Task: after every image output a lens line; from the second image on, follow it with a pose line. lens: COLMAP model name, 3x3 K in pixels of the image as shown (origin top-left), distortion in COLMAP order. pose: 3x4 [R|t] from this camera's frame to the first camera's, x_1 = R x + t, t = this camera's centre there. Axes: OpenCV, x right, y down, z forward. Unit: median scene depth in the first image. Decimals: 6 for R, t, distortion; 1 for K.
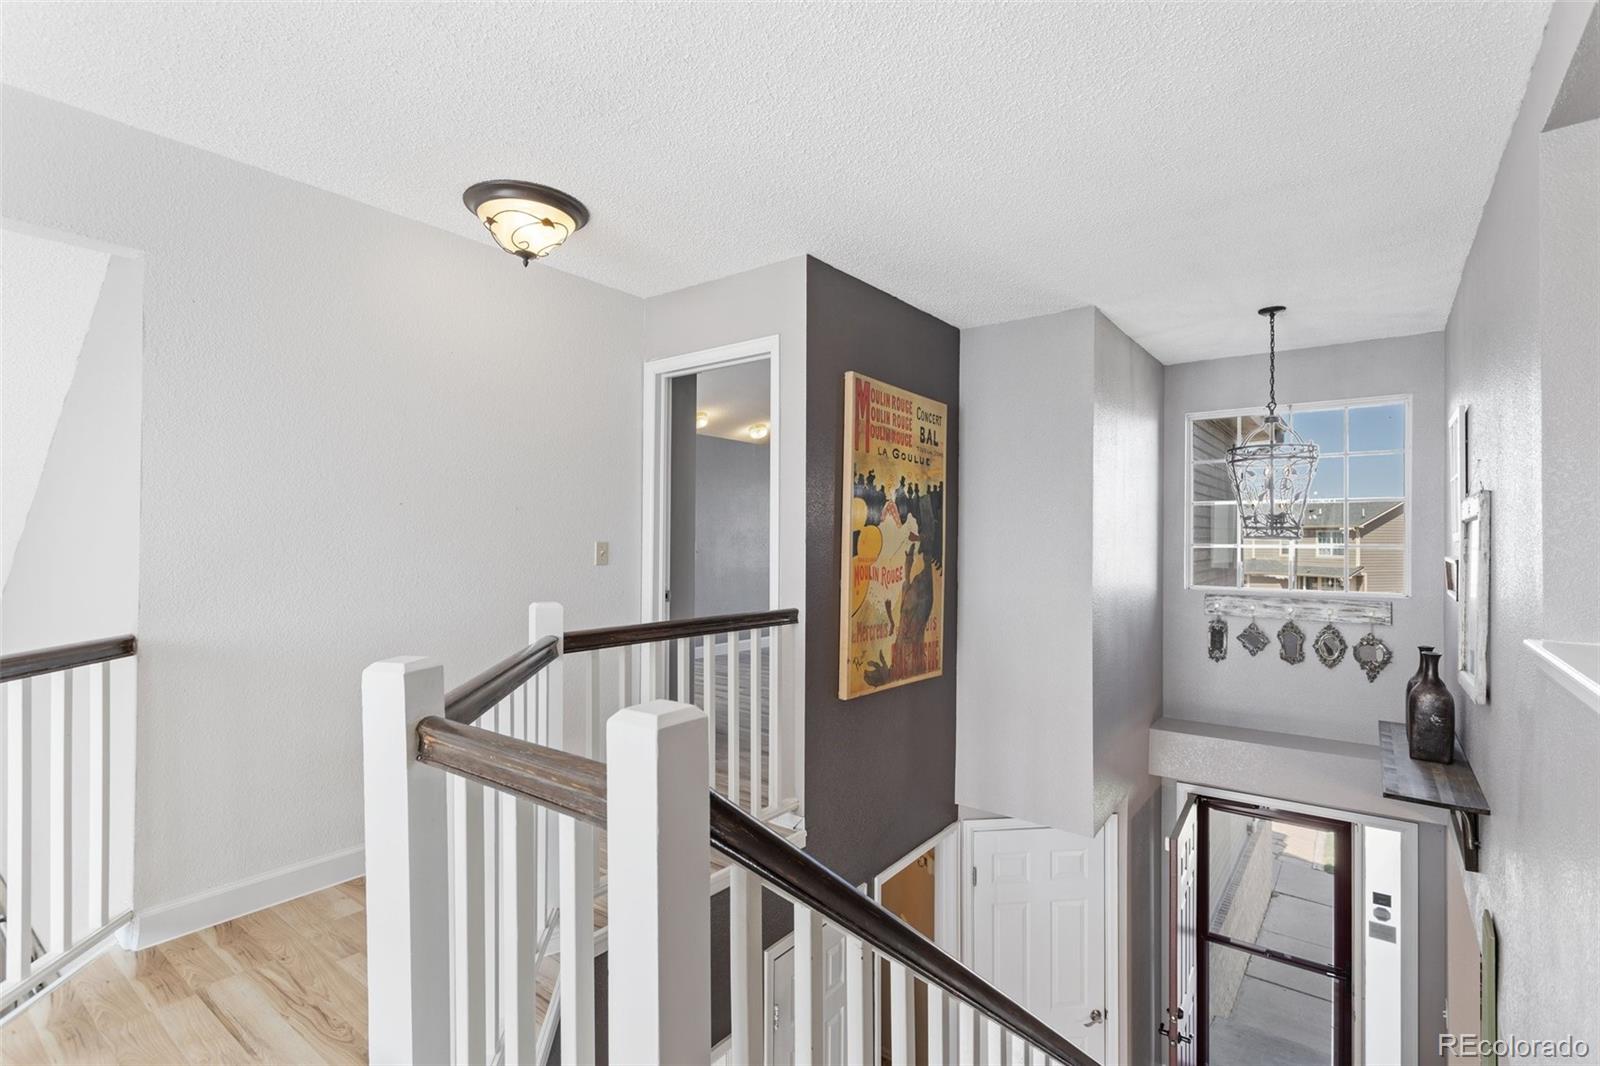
lens RADIAL K [[760.1, 0, 798.9], [0, 760.1, 525.2], [0, 0, 1]] dist [0.002745, 0.001598]
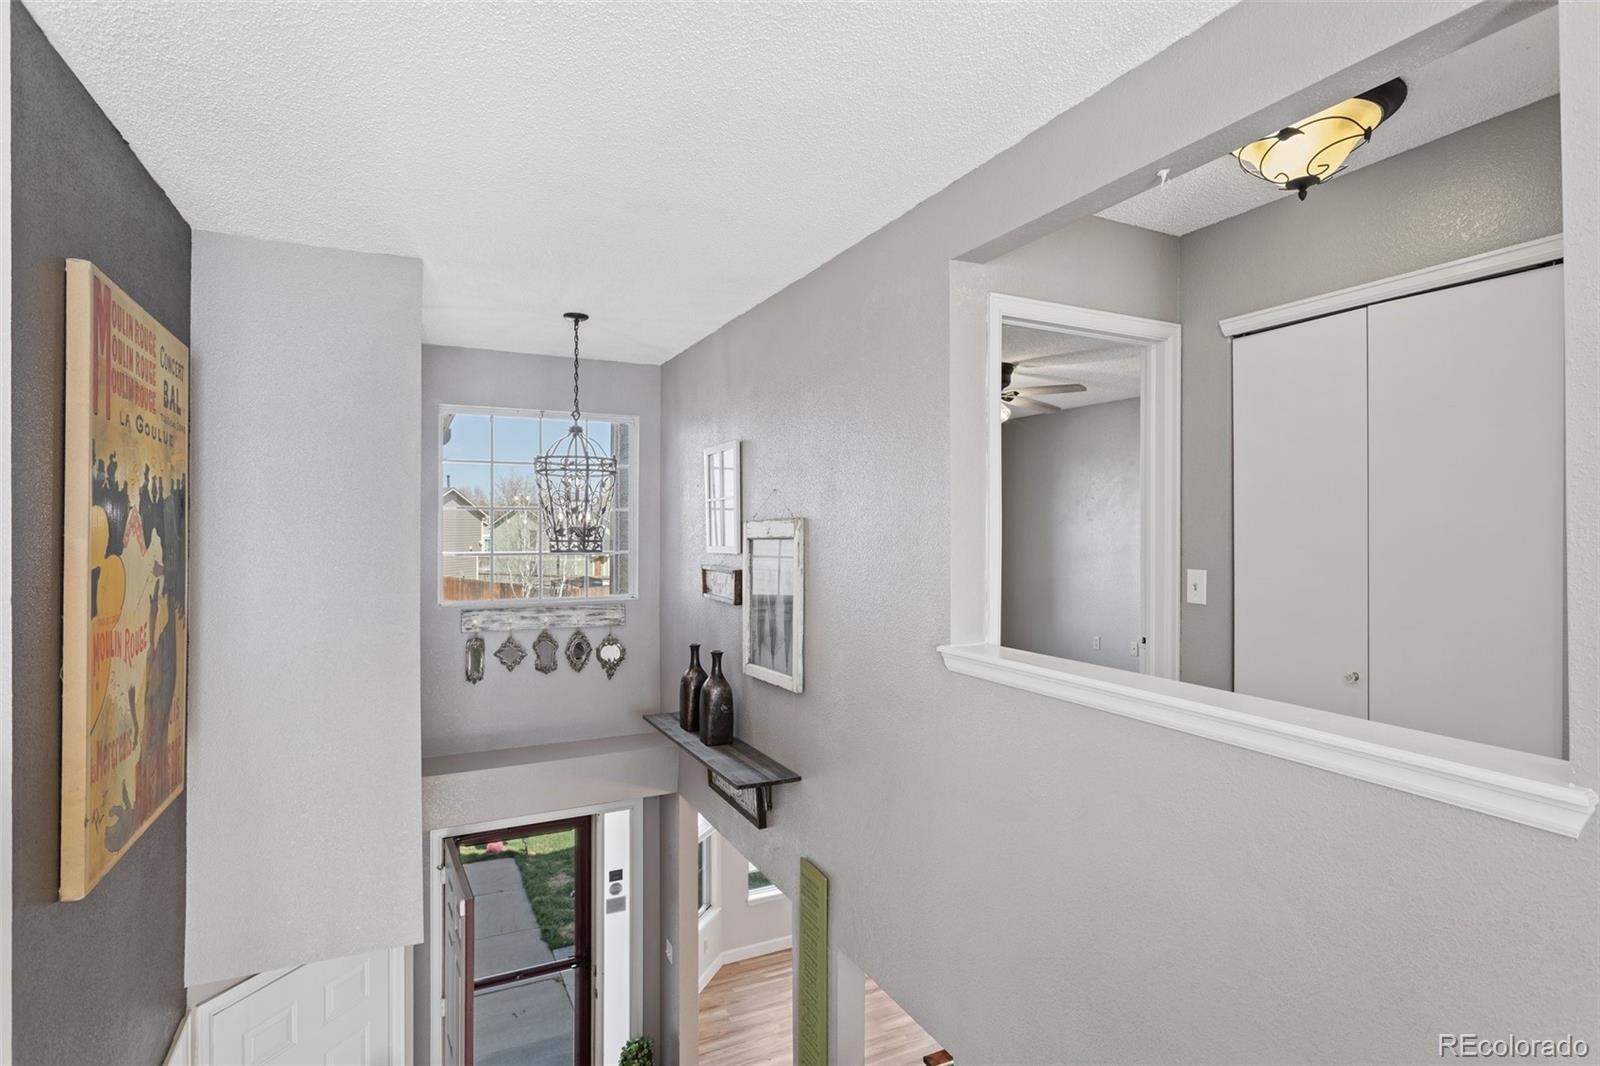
lens RADIAL K [[817.6, 0, 802.6], [0, 817.6, 527.0], [0, 0, 1]] dist [-0.001705, 0.000722]
pose [[0.448903, -0.003705, 0.893573, -0.165118], [-0.014520, 0.999829, 0.011440, -0.027390], [-0.893463, -0.018110, 0.448772, 0.247744]]
